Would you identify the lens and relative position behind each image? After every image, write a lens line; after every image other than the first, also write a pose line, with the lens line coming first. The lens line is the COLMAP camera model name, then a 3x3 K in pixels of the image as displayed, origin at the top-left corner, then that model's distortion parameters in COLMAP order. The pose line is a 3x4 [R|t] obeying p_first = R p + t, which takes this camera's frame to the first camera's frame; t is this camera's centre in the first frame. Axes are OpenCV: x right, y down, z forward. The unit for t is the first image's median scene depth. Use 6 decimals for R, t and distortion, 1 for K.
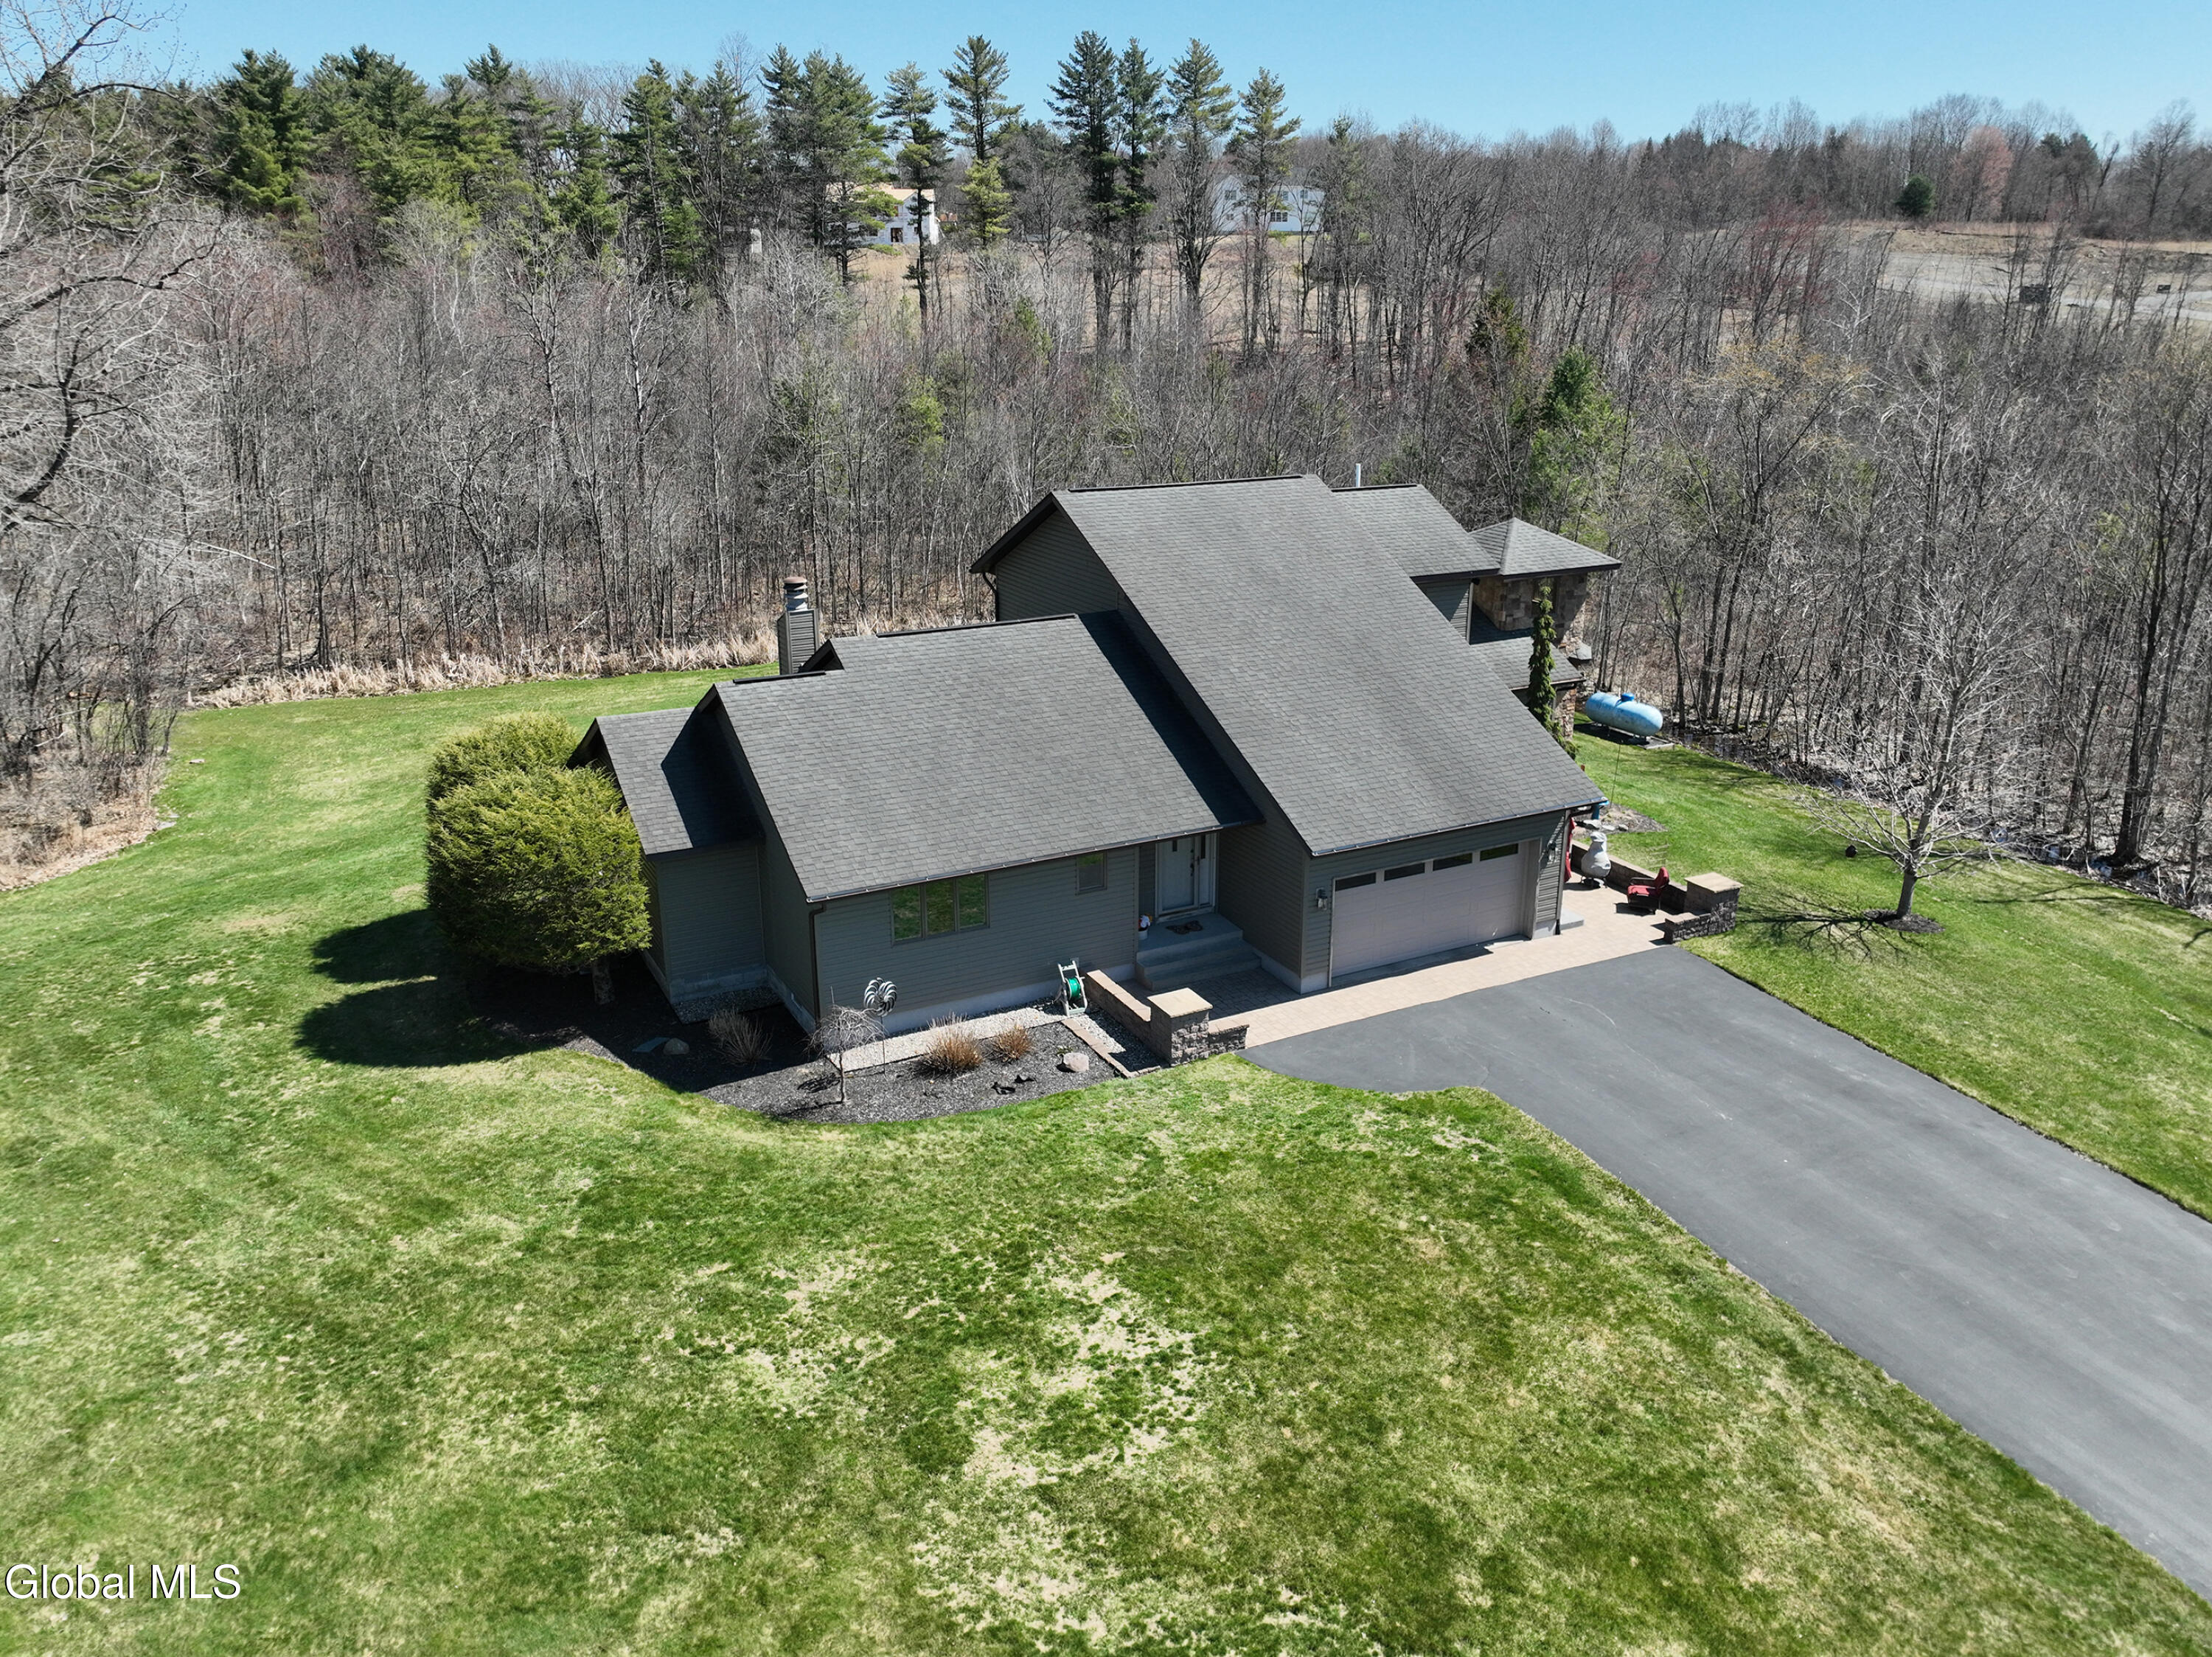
lens RADIAL K [[1671.3, 0, 1116.0], [0, 1671.3, 815.6], [0, 0, 1]] dist [-0.002021, 0.017998]
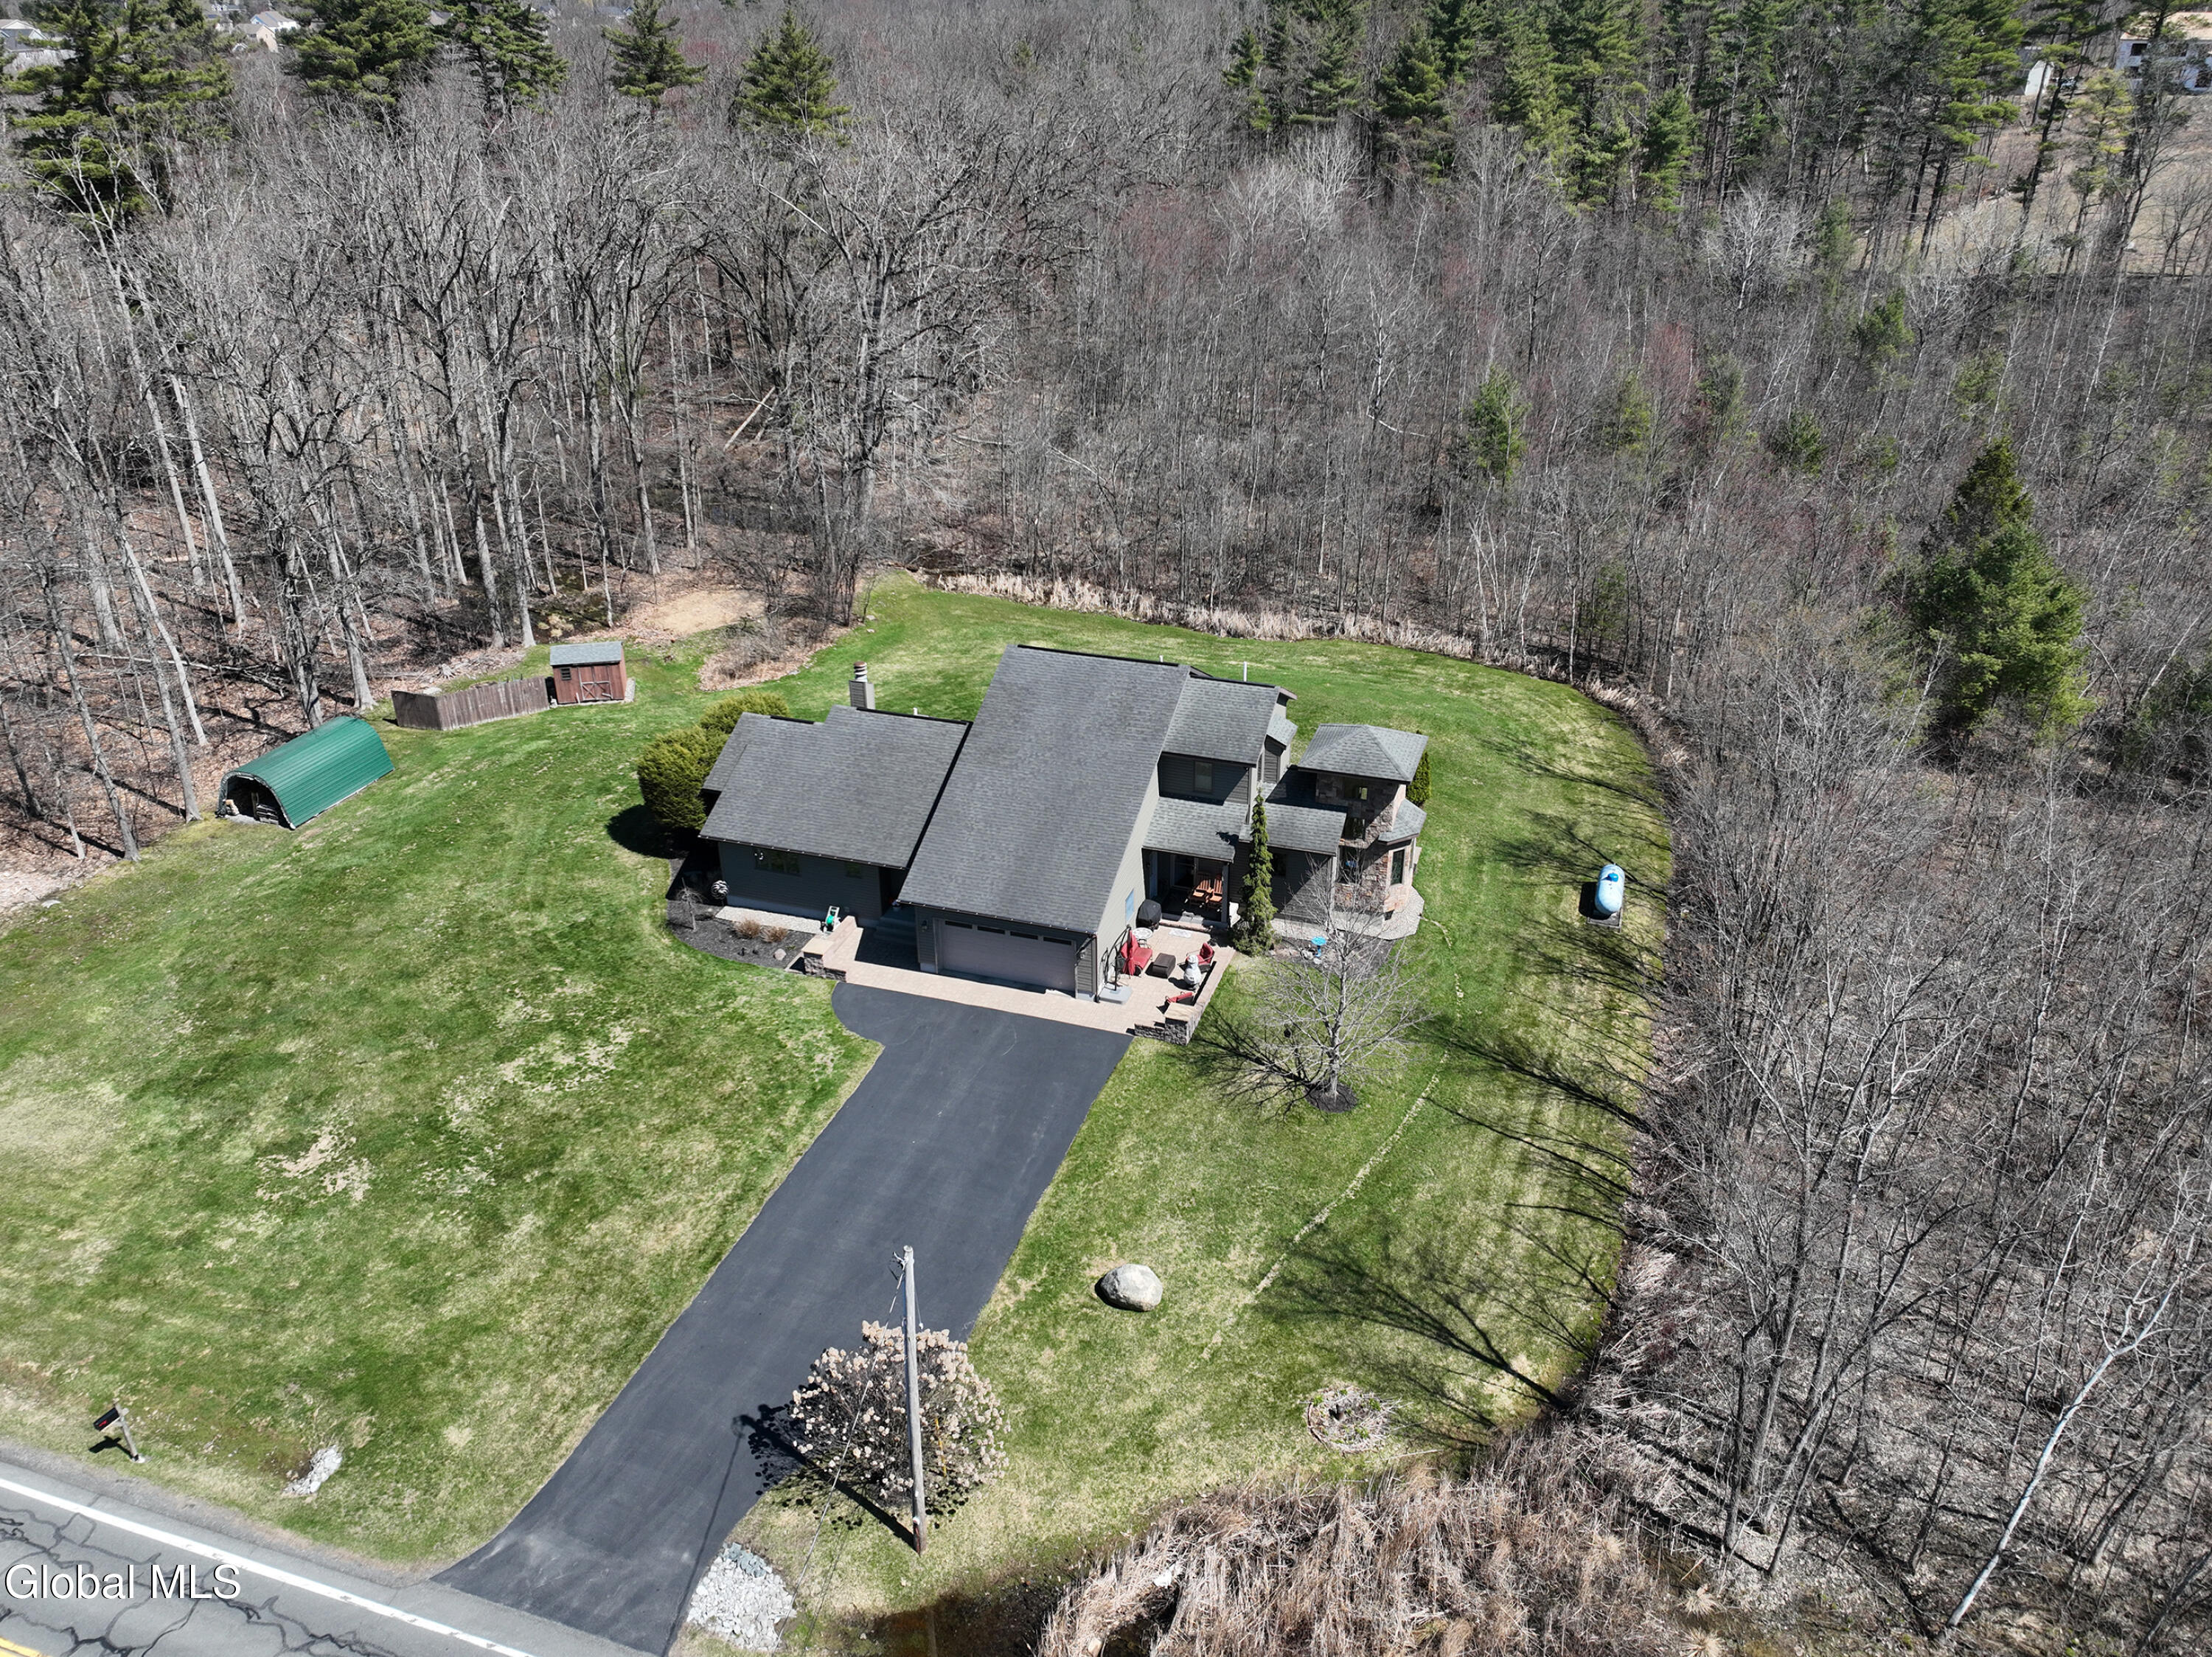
lens RADIAL K [[1627.1, 0, 1106.0], [0, 1627.1, 828.5], [0, 0, 1]] dist [0.007136, -0.002719]
pose [[0.688768, 0.326921, -0.647087, 1.401150], [-0.222661, 0.944808, 0.240332, -0.530135], [0.689943, -0.021452, 0.723546, -0.139076]]
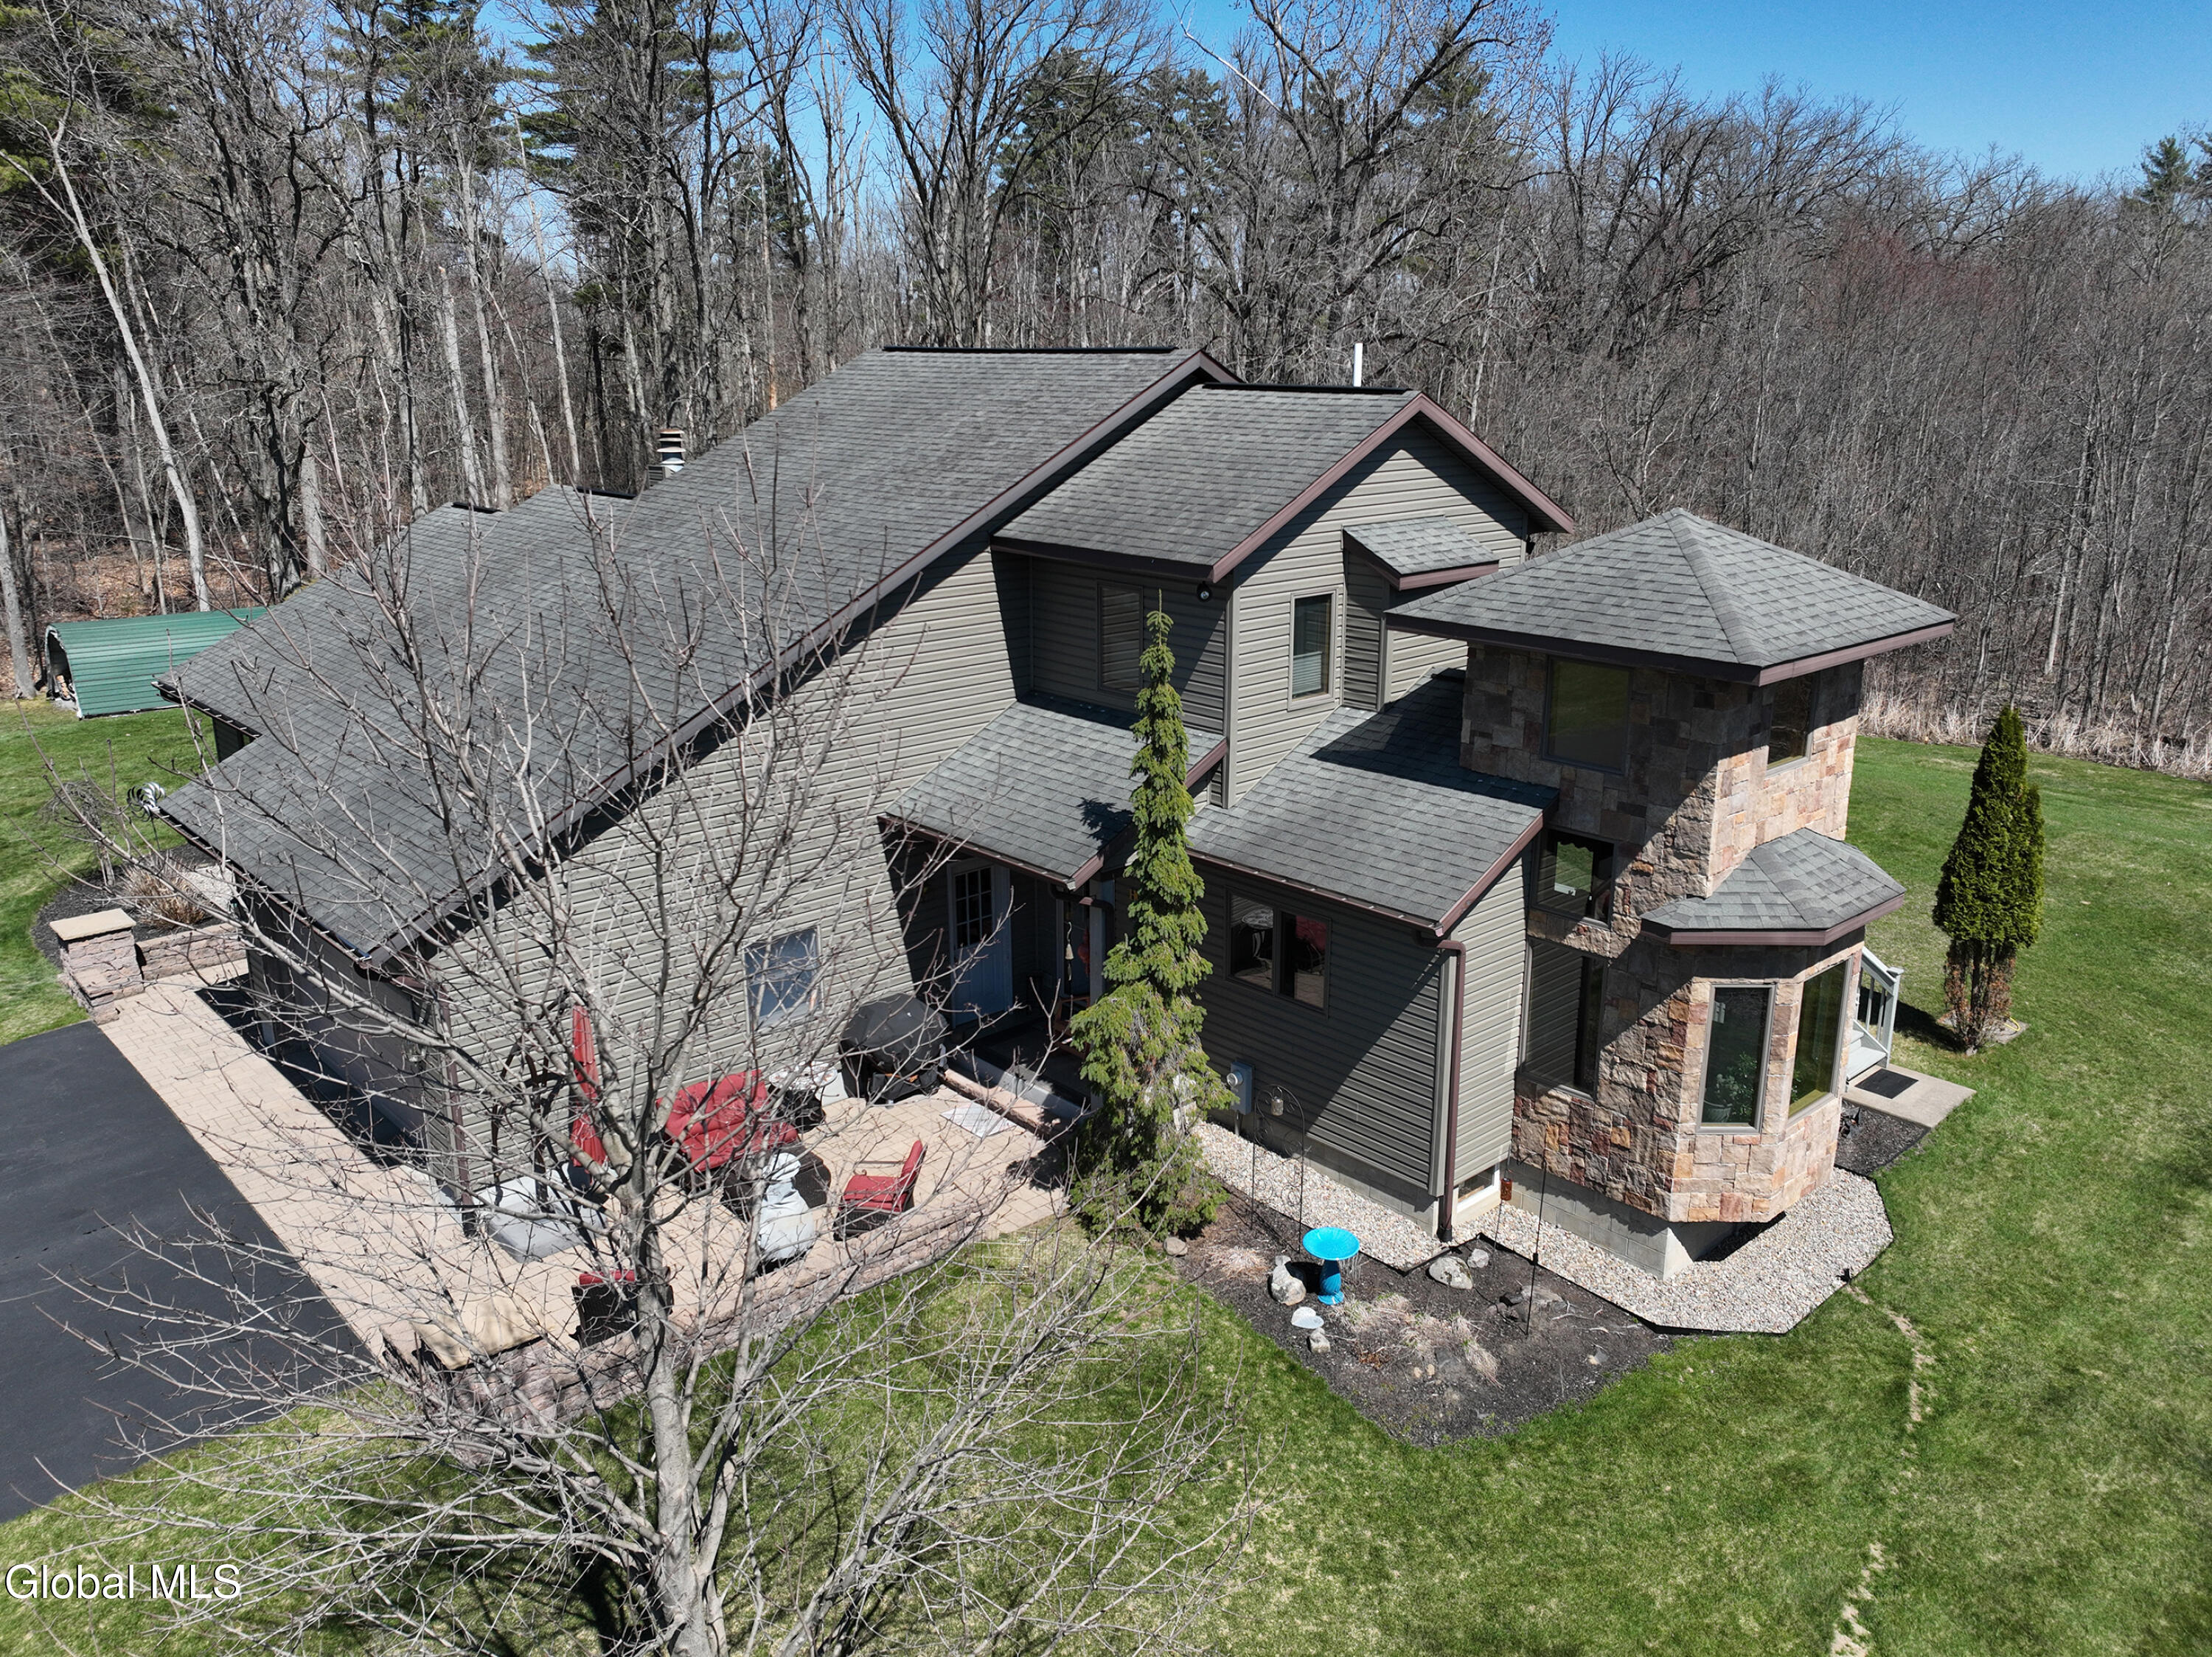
lens RADIAL K [[1641.2, 0, 1114.0], [0, 1641.2, 817.0], [0, 0, 1]] dist [0.005118, 0.008131]
pose [[0.254018, 0.263521, -0.930608, 0.815169], [-0.299881, 0.936211, 0.183252, -0.206371], [0.919536, 0.232522, 0.316839, 1.133966]]
